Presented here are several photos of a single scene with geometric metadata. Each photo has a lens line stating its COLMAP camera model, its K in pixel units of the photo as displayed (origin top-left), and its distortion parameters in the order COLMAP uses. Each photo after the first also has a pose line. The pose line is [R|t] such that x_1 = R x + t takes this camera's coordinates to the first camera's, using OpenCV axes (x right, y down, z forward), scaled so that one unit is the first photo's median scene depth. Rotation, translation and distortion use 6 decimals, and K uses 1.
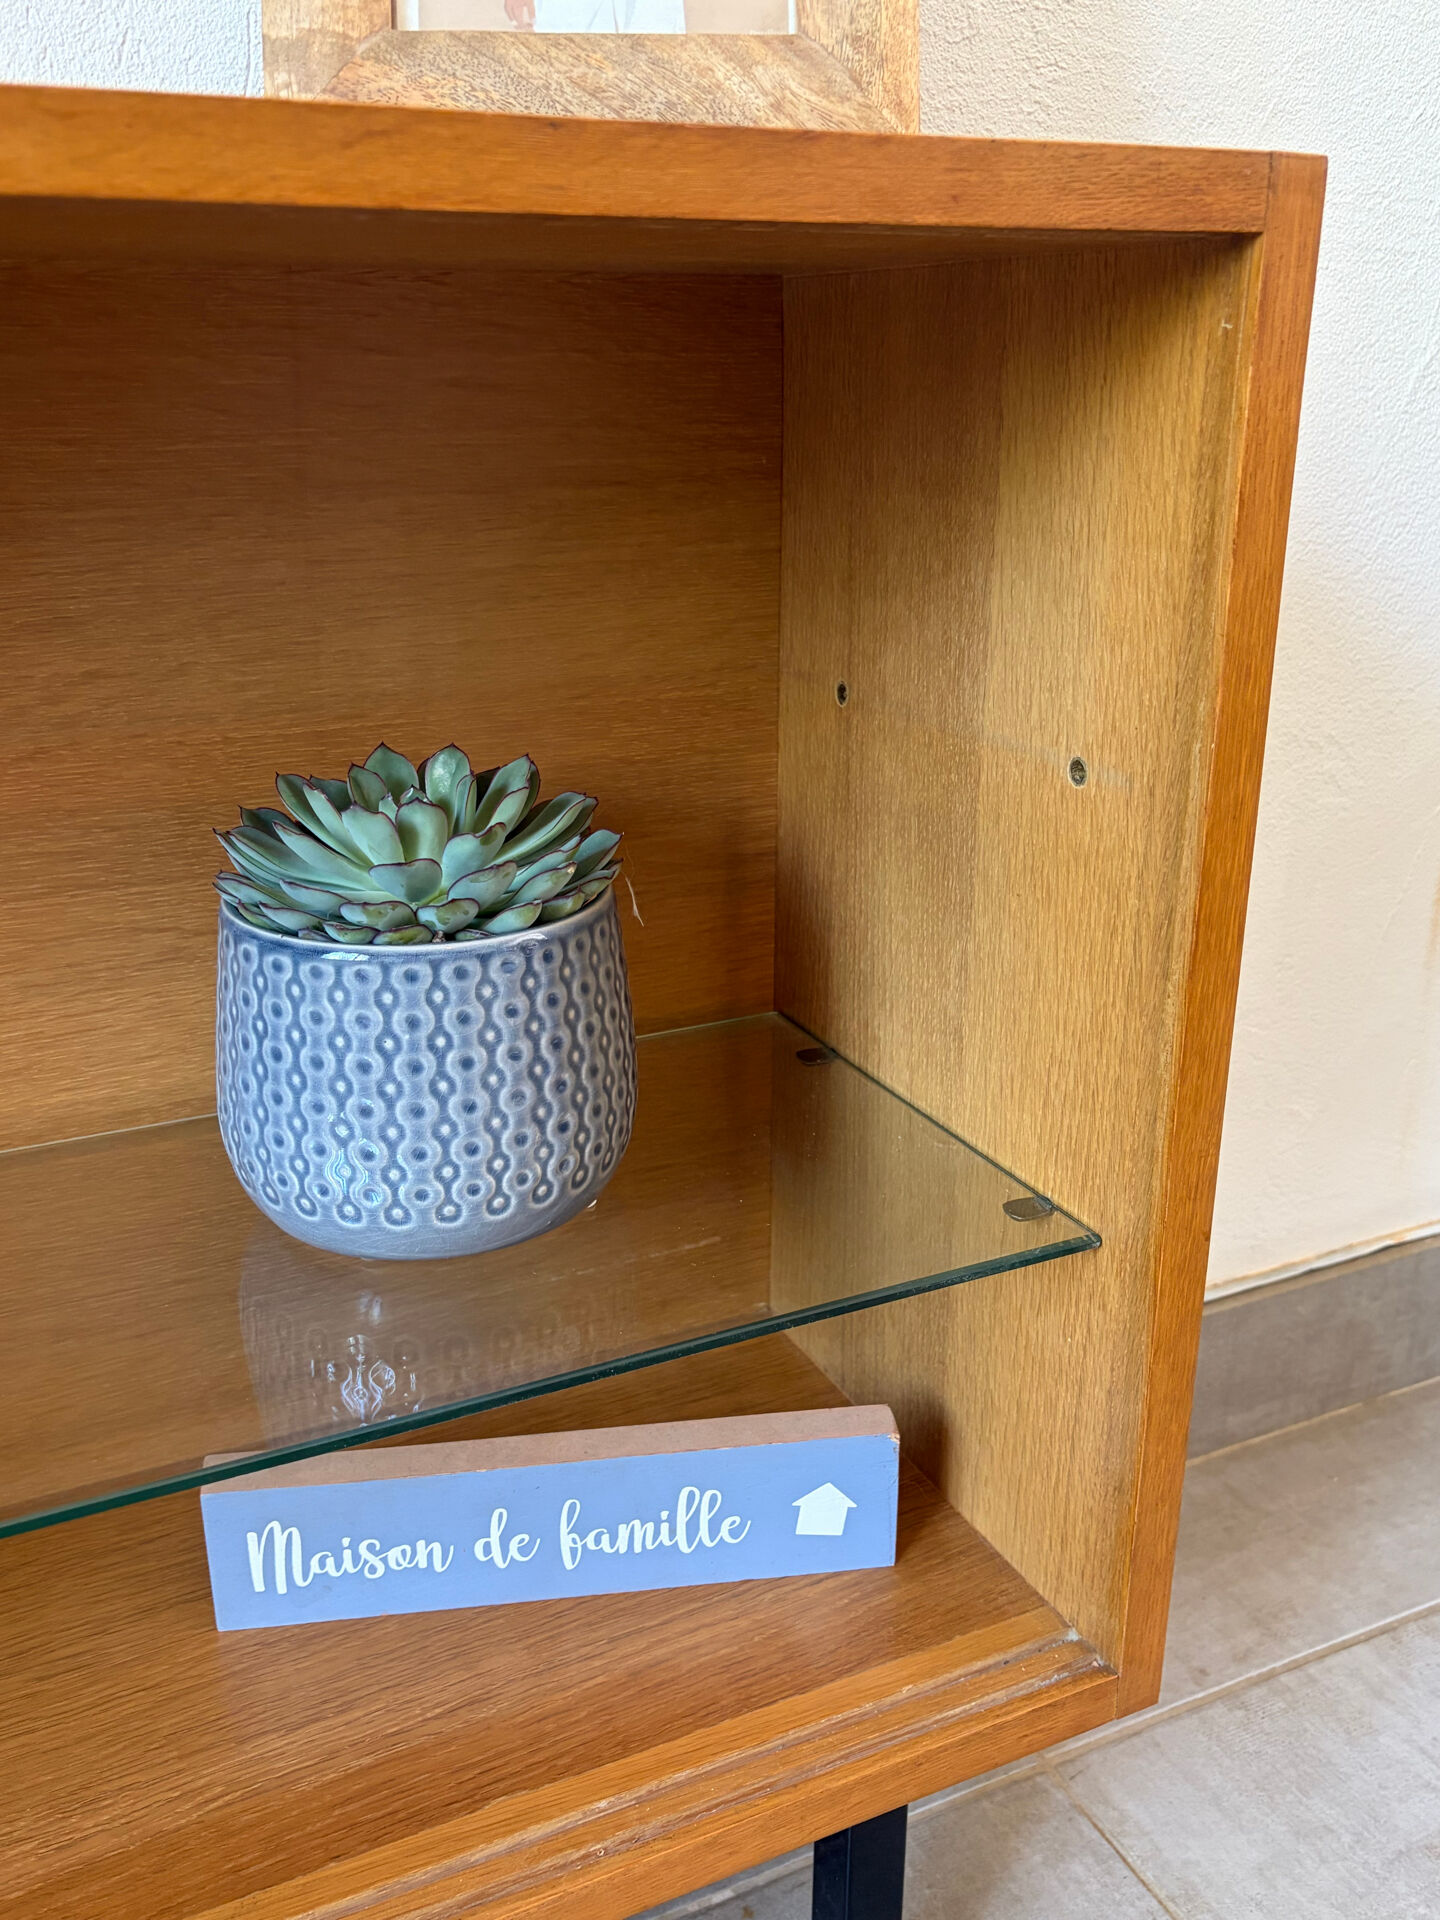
lens RADIAL K [[1685.1, 0, 681.8], [0, 1685.1, 968.6], [0, 0, 1]] dist [0.045544, -0.049784]
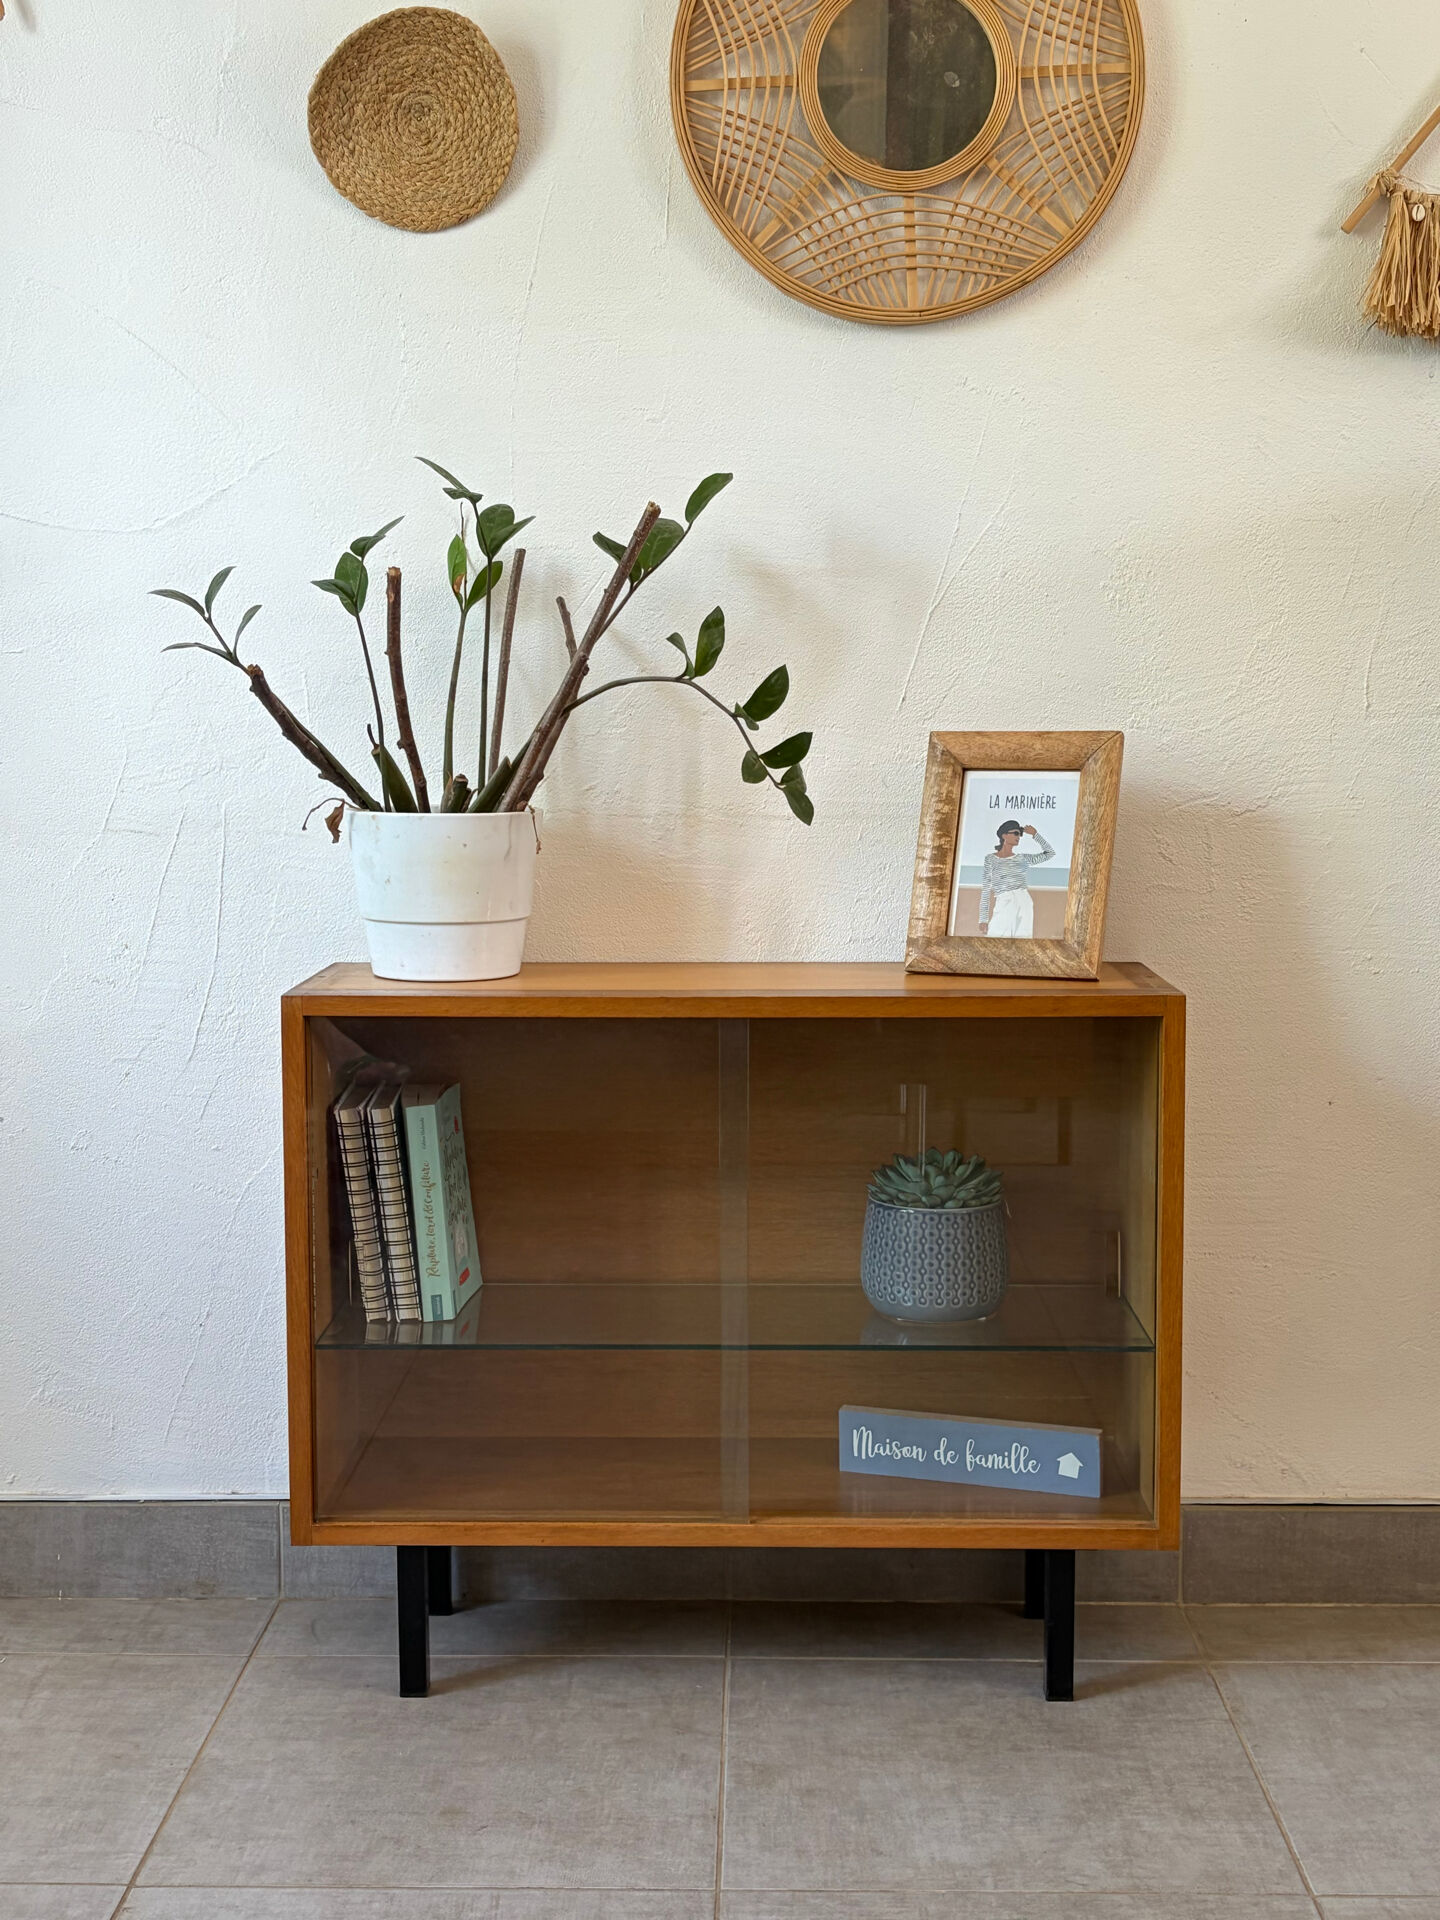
lens RADIAL K [[2435.5, 0, 713.9], [0, 2435.5, 948.9], [0, 0, 1]] dist [0.044520, 0.000000]
pose [[0.895097, 0.043455, -0.443748, 1.233700], [-0.148915, 0.967226, -0.205665, 0.420552], [0.420268, 0.250171, 0.872233, -2.674309]]
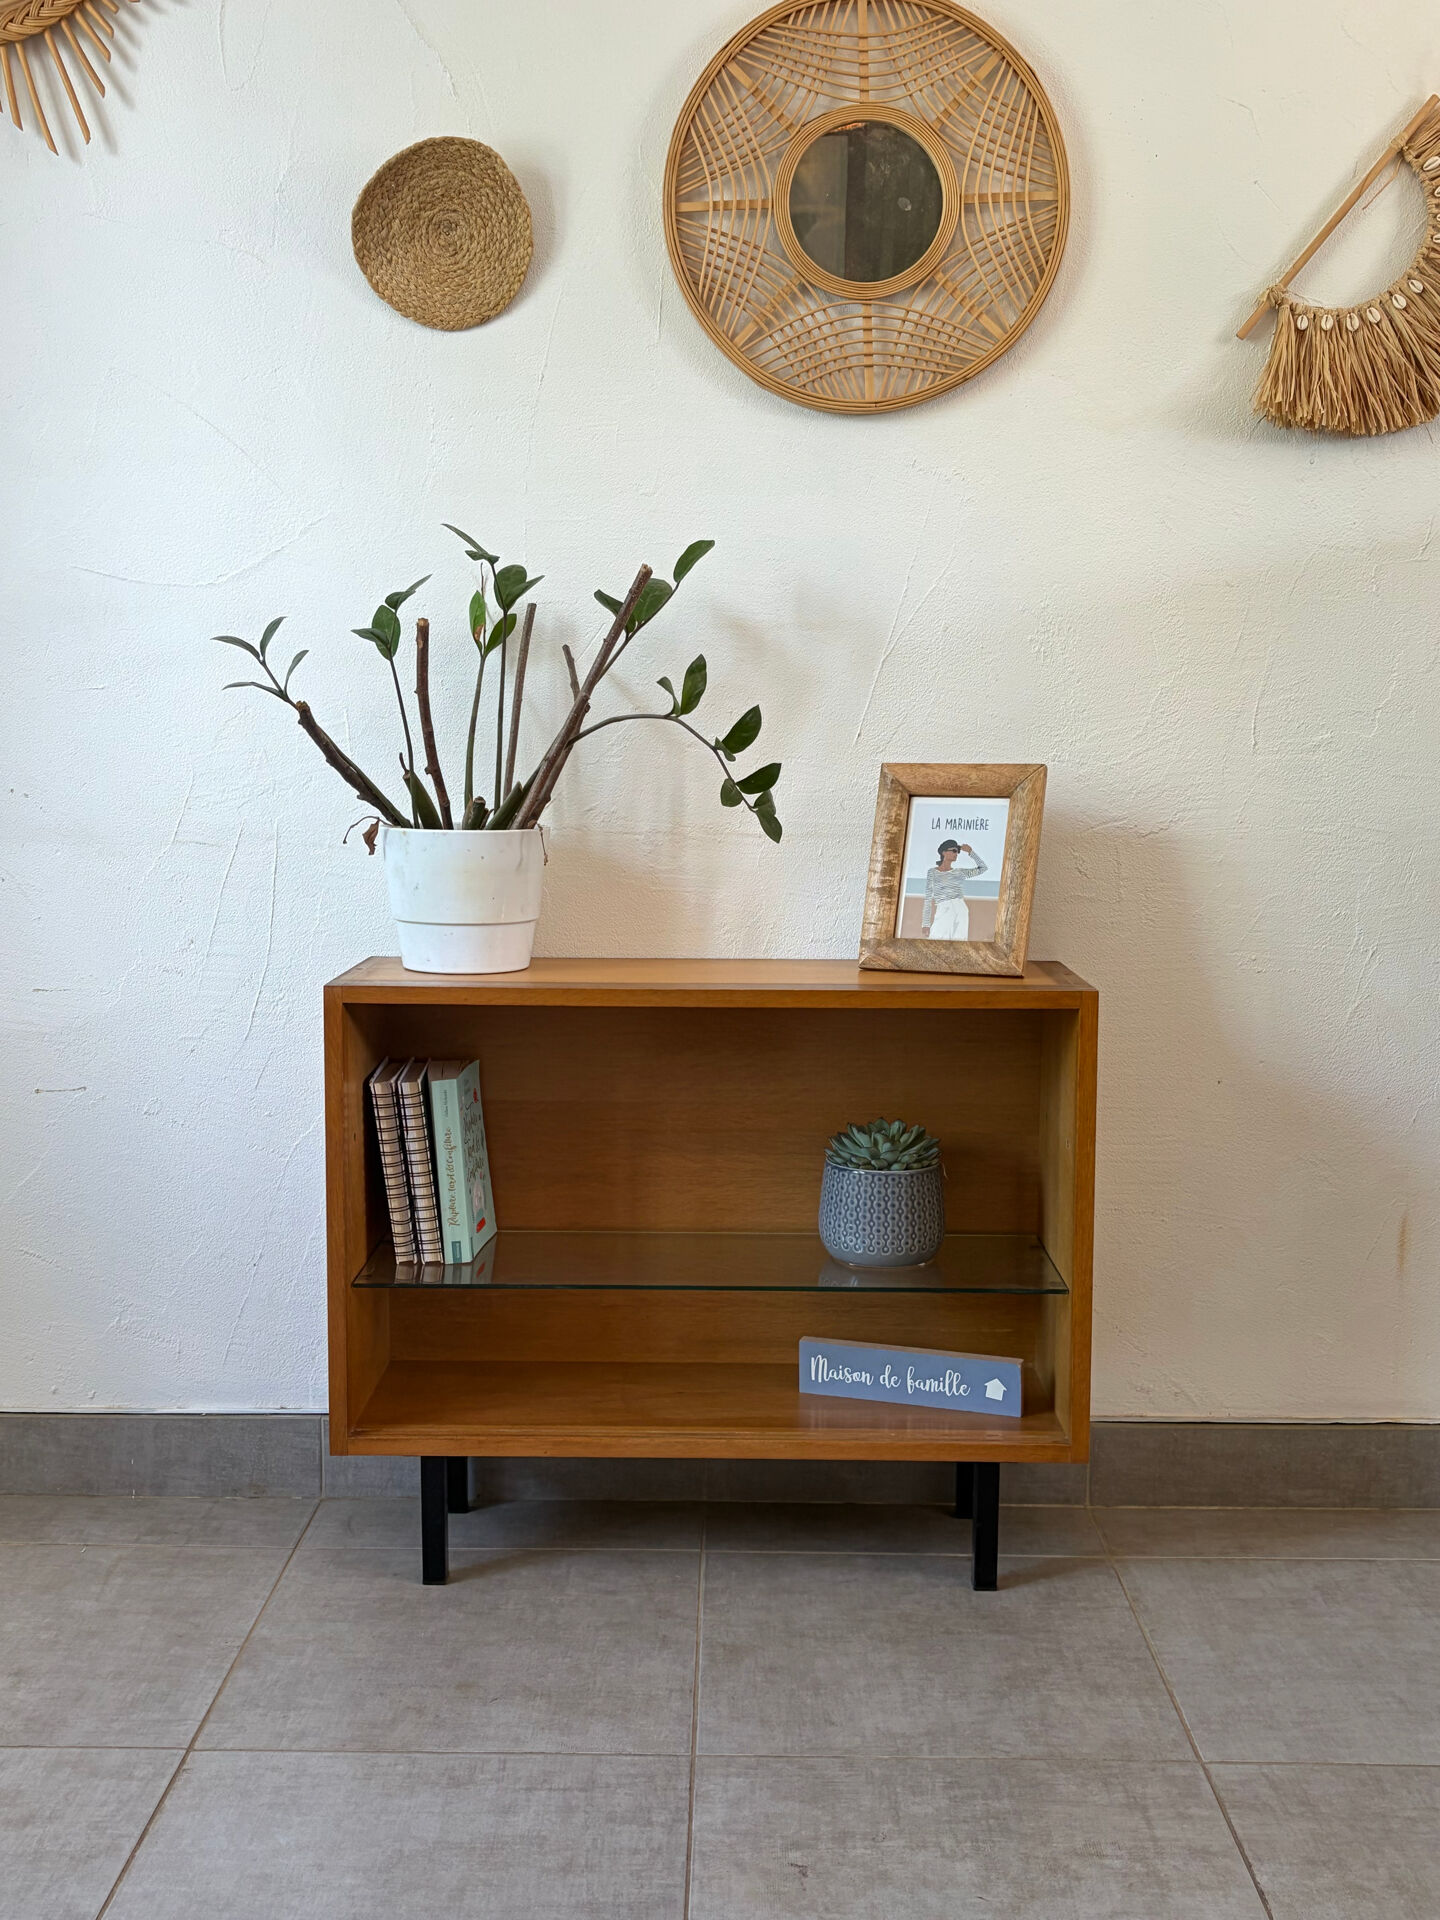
lens RADIAL K [[2034.5, 0, 709.2], [0, 2034.5, 956.5], [0, 0, 1]] dist [0.040519, 0.000000]
pose [[0.898164, 0.053738, -0.436363, 1.191134], [-0.154333, 0.967880, -0.198469, 0.387912], [0.411682, 0.245604, 0.877609, -2.604090]]
